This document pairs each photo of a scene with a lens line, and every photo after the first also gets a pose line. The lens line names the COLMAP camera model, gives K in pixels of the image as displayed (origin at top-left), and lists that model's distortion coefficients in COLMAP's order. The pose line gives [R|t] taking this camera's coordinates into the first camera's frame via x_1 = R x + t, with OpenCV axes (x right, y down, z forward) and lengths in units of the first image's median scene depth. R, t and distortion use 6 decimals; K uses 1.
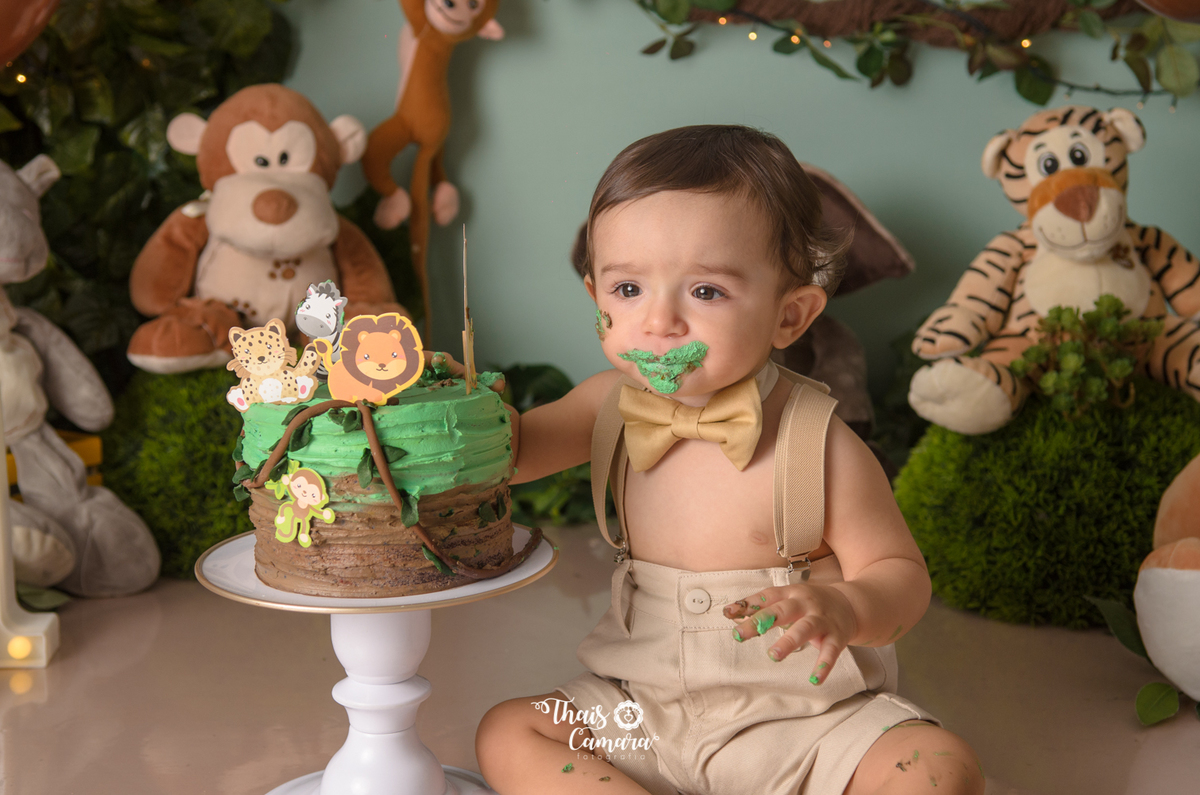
lens RADIAL K [[1979.5, 0, 600.6], [0, 1979.5, 381.5], [0, 0, 1]] dist [0.180790, 0.000000]
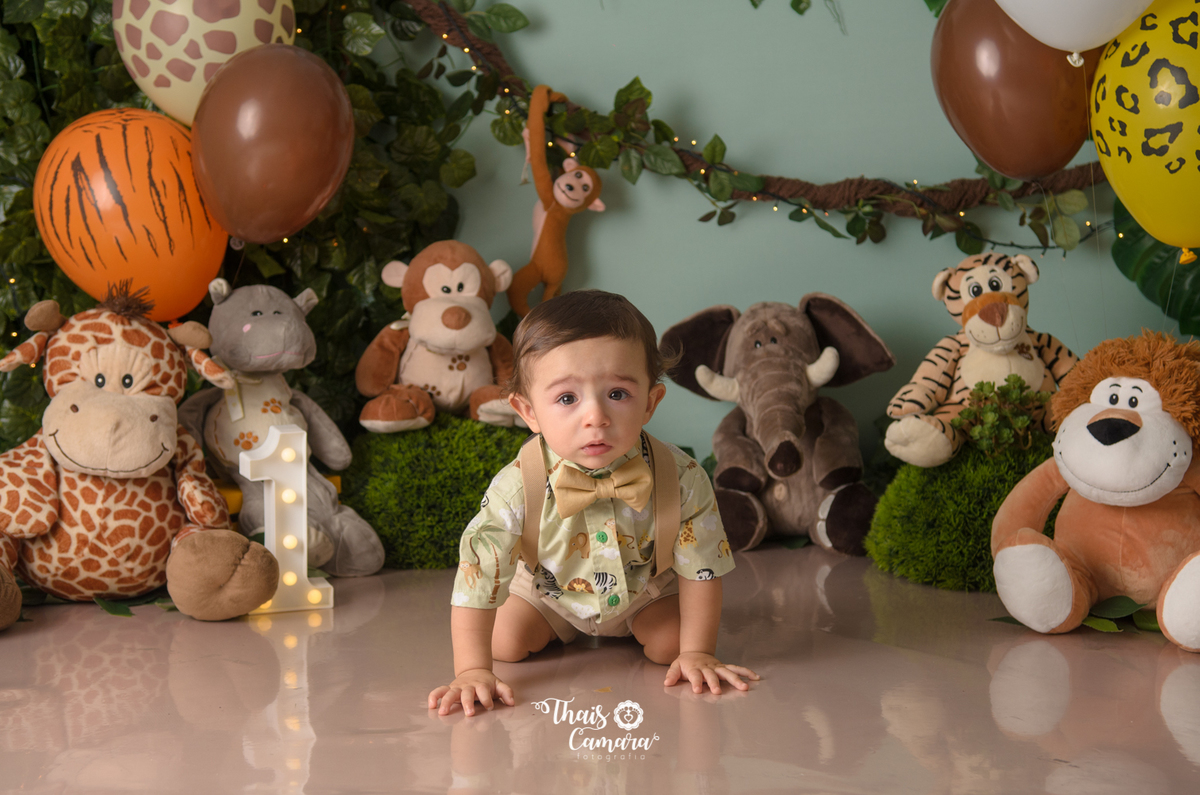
lens RADIAL K [[1853.9, 0, 597.5], [0, 1853.9, 400.5], [0, 0, 1]] dist [0.132717, 0.000000]
pose [[0.999926, -0.002241, -0.011986, -0.043276], [0.001277, 0.996807, -0.079837, 0.085519], [0.012126, 0.079816, 0.996736, -0.395931]]
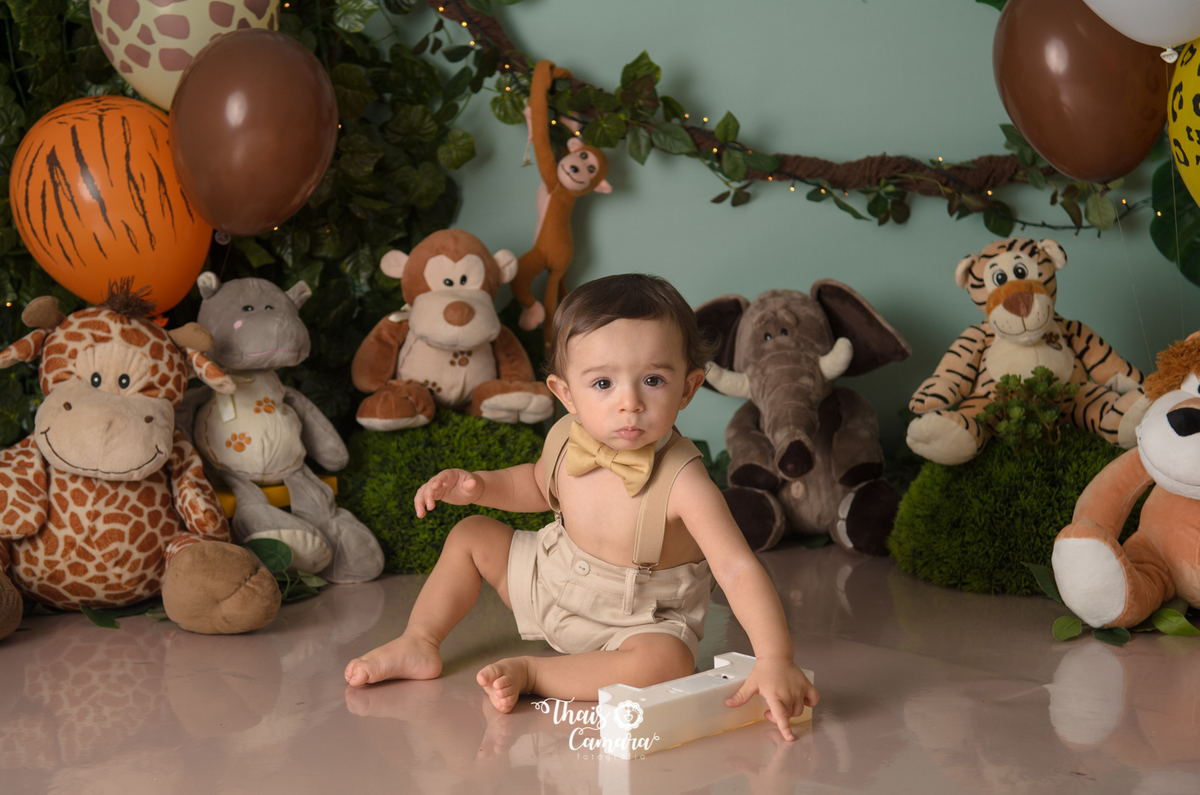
lens RADIAL K [[2144.5, 0, 605.0], [0, 2144.5, 368.3], [0, 0, 1]] dist [0.202240, 0.000000]
pose [[0.999863, -0.010368, -0.012898, -0.040437], [0.009355, 0.997044, -0.076255, 0.071637], [0.013651, 0.076124, 0.997005, -0.543498]]
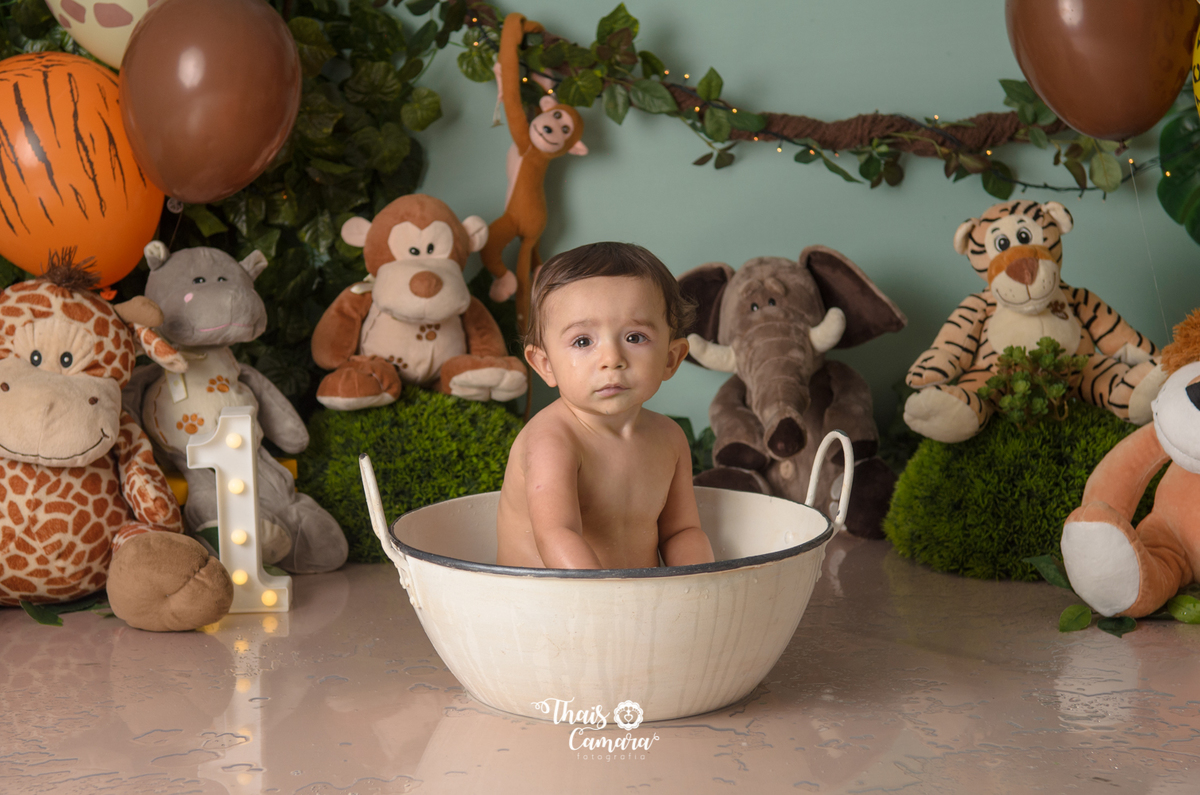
lens RADIAL K [[2144.5, 0, 601.2], [0, 2144.5, 386.9], [0, 0, 1]] dist [0.202240, 0.000000]
pose [[0.999864, -0.016487, 0.000212, -0.048437], [0.016475, 0.998493, -0.052341, 0.059876], [0.000651, 0.052337, 0.998629, -0.448354]]
